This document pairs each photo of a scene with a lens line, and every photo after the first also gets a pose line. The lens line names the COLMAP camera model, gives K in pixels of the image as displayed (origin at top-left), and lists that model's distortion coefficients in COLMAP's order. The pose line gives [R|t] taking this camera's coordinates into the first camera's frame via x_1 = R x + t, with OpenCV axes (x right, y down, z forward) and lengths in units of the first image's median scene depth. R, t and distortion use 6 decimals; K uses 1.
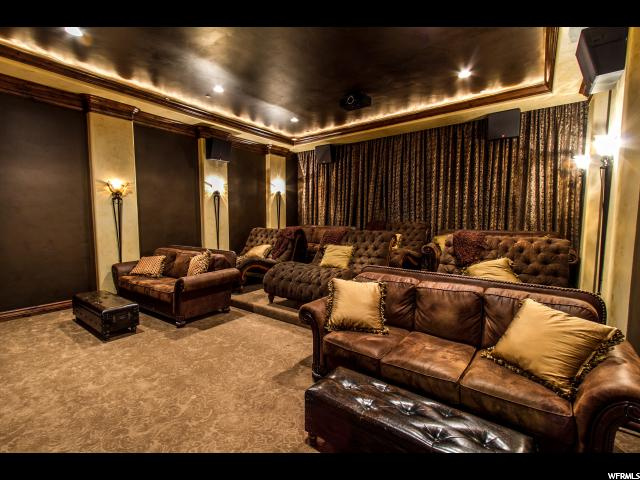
lens RADIAL K [[290.3, 0, 320.4], [0, 290.3, 239.0], [0, 0, 1]] dist [0.002485, 0.000253]
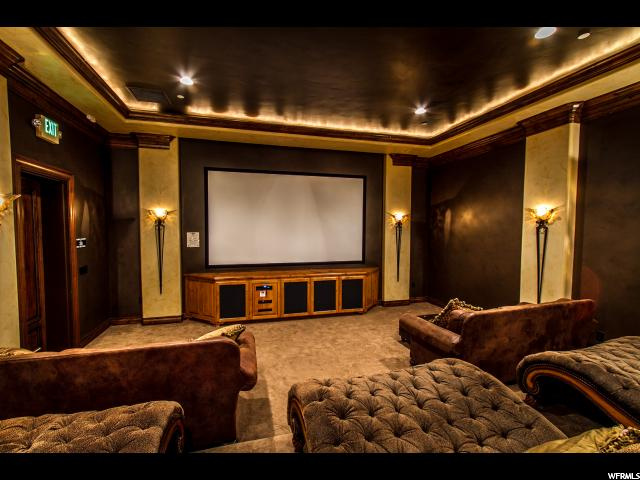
lens RADIAL K [[290.3, 0, 320.3], [0, 290.3, 240.4], [0, 0, 1]] dist [0.002485, 0.000253]
pose [[-0.606206, 0.028151, -0.794810, 0.352197], [-0.071531, 0.993393, 0.089741, -0.131955], [0.792085, 0.111255, -0.600187, 1.003001]]
